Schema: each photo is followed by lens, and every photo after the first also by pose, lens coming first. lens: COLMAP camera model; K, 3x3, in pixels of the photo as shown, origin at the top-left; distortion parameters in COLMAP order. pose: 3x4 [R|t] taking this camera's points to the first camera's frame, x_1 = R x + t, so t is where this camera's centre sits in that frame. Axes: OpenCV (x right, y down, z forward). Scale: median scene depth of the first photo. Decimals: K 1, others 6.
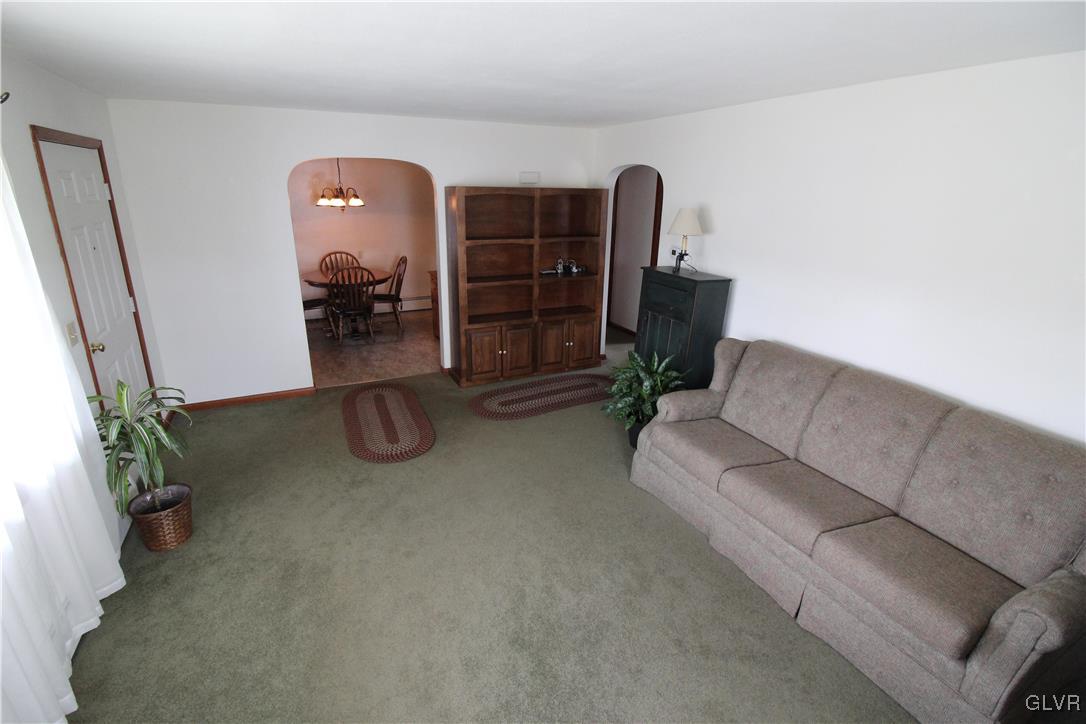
lens RADIAL K [[508.0, 0, 532.2], [0, 508.0, 342.8], [0, 0, 1]] dist [-0.003150, -0.001416]
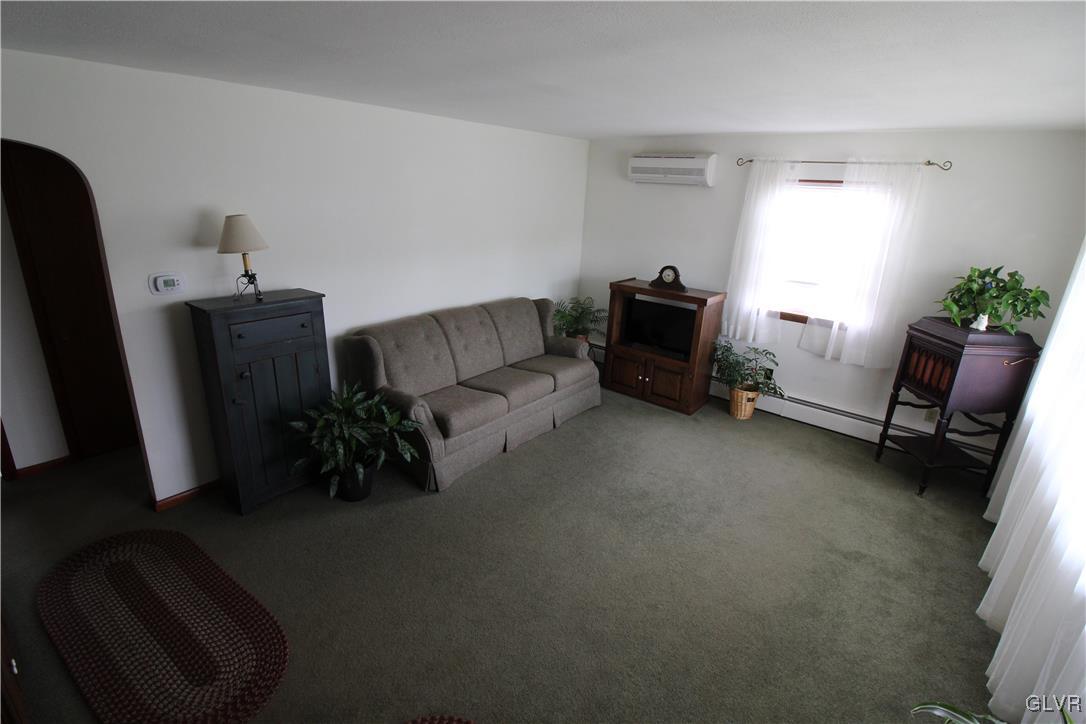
lens RADIAL K [[508.0, 0, 532.2], [0, 508.0, 342.8], [0, 0, 1]] dist [-0.003150, -0.001416]
pose [[-0.432828, -0.292864, 0.852579, -0.872896], [0.216223, 0.884423, 0.413573, -0.481226], [-0.875161, 0.363354, -0.319479, 1.443407]]
